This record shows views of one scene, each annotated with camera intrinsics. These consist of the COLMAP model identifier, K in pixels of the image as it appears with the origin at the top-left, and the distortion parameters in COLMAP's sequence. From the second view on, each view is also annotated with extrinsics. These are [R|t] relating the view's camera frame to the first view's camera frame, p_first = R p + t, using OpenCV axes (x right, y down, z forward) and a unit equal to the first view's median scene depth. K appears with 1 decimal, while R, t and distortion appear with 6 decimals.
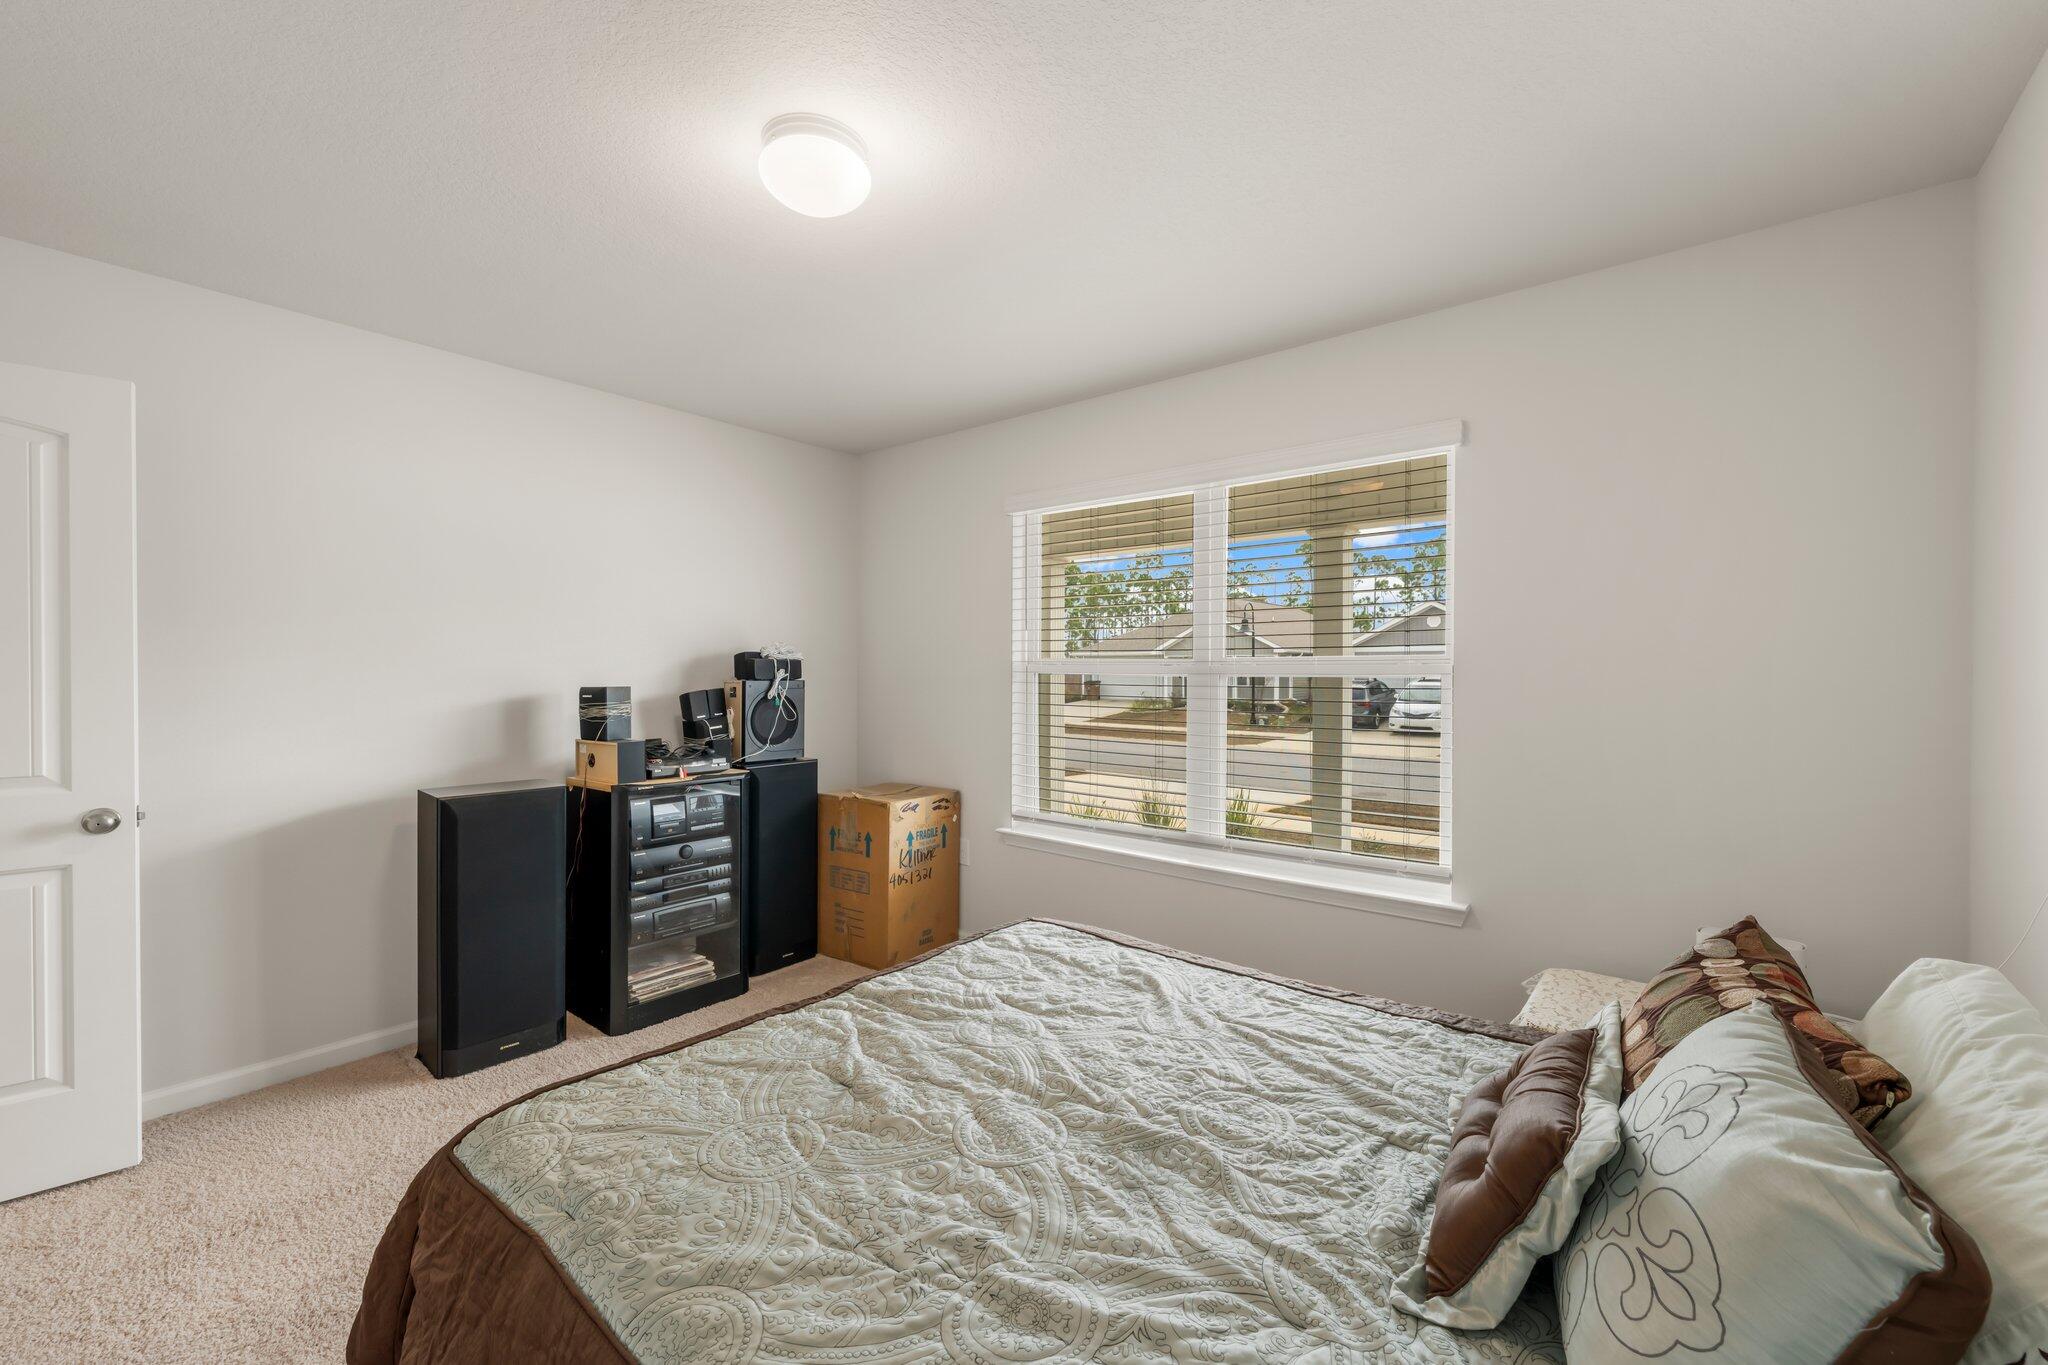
lens RADIAL K [[836.1, 0, 1030.4], [0, 836.1, 671.2], [0, 0, 1]] dist [0.019158, 0.000323]
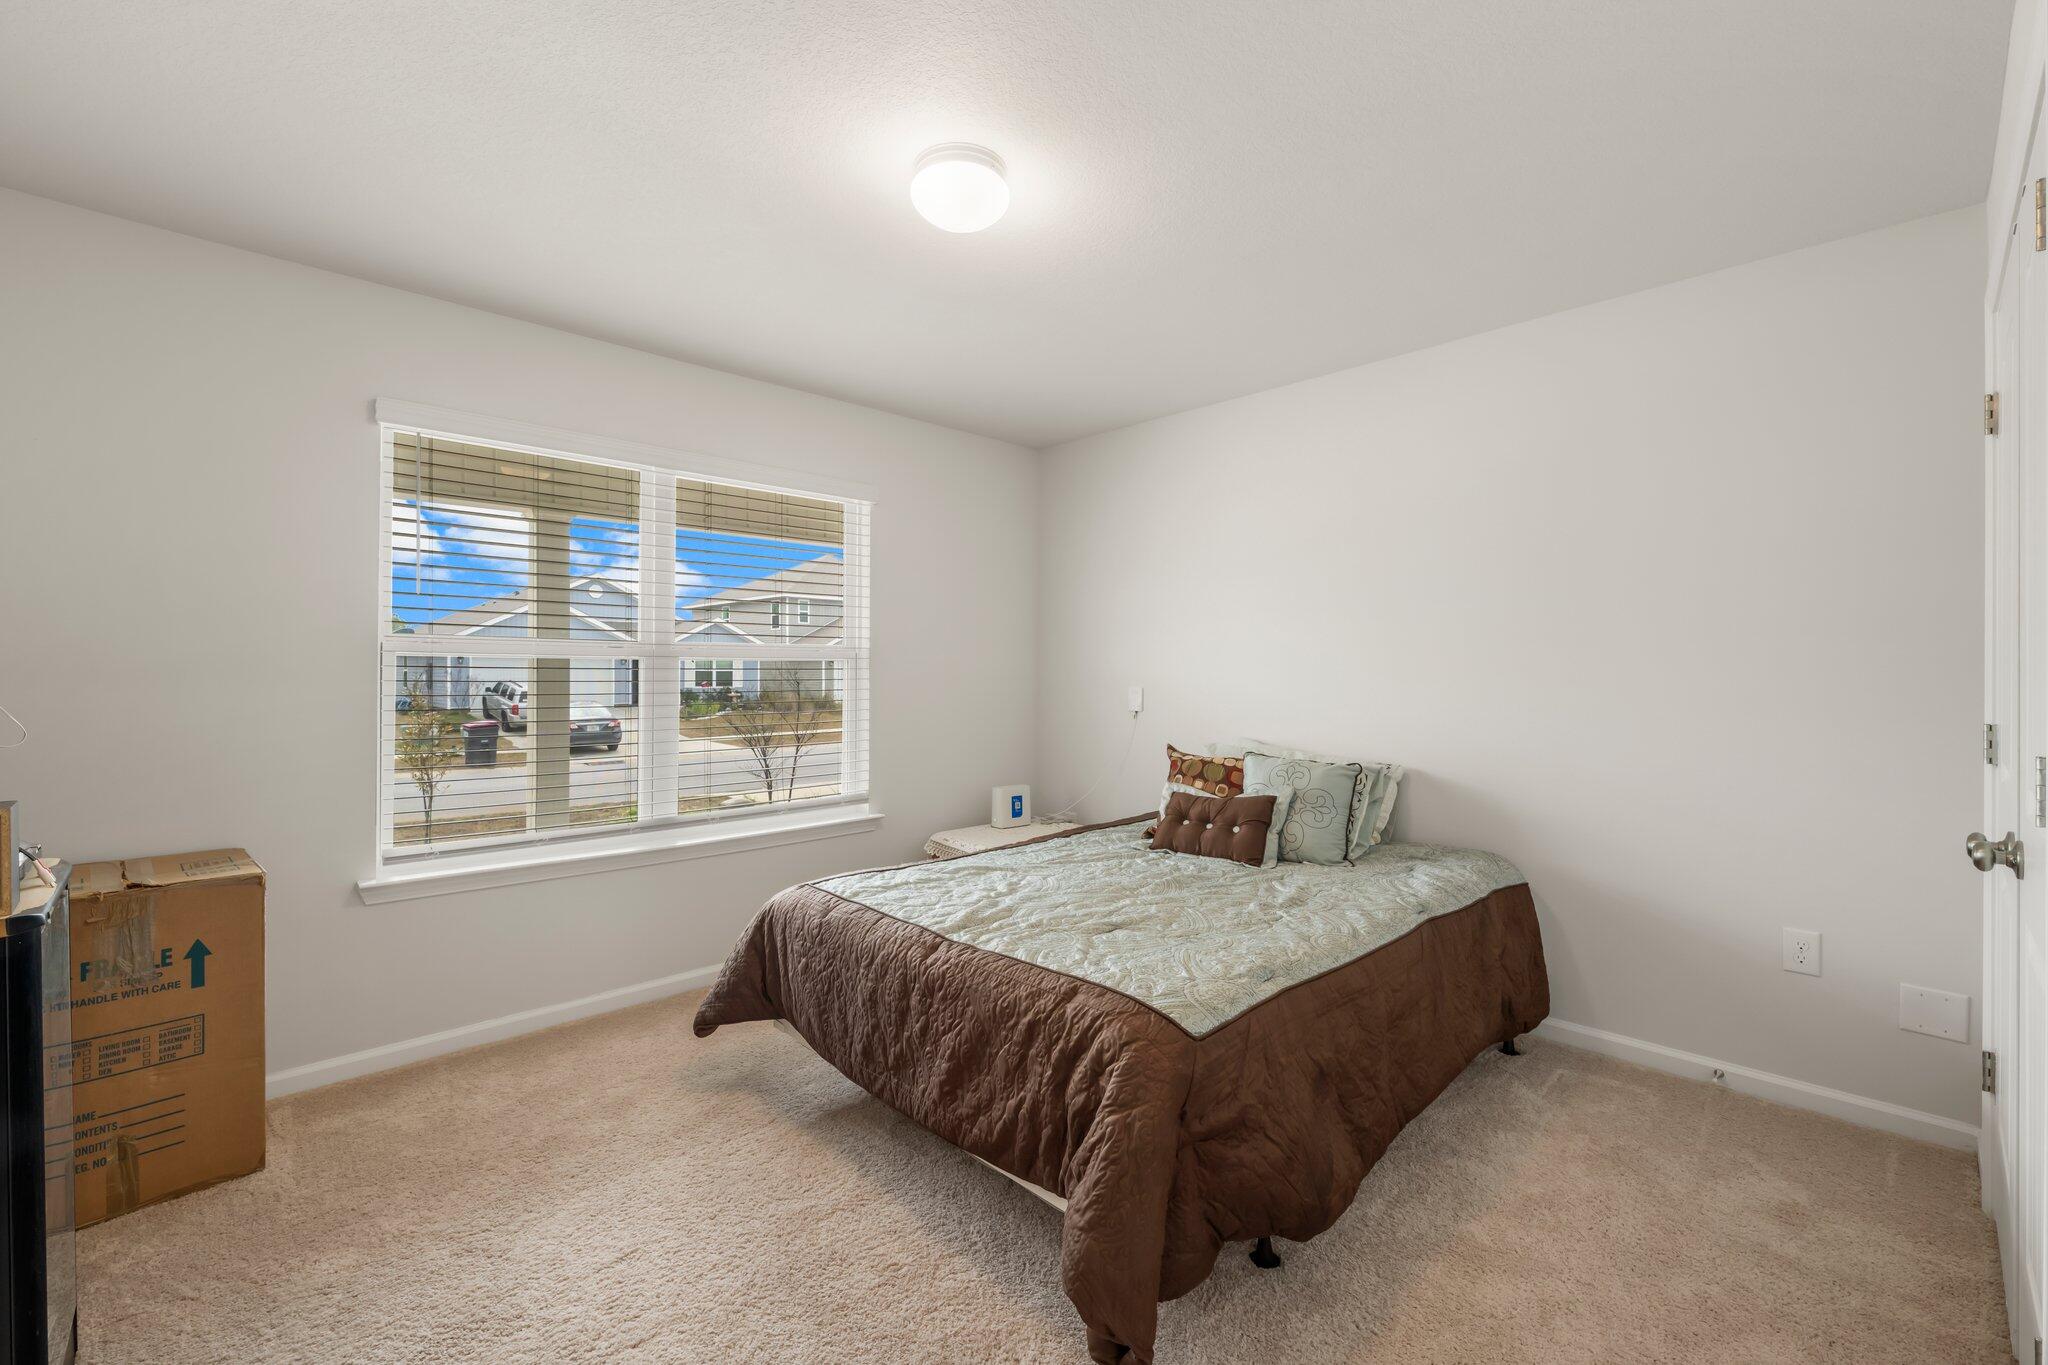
lens RADIAL K [[882.1, 0, 1026.3], [0, 882.1, 676.8], [0, 0, 1]] dist [0.002219, -0.000888]
pose [[0.107061, -0.003908, 0.994245, -1.016411], [0.006912, 0.999971, 0.003187, 0.033230], [-0.994228, 0.006531, 0.107085, 0.580784]]
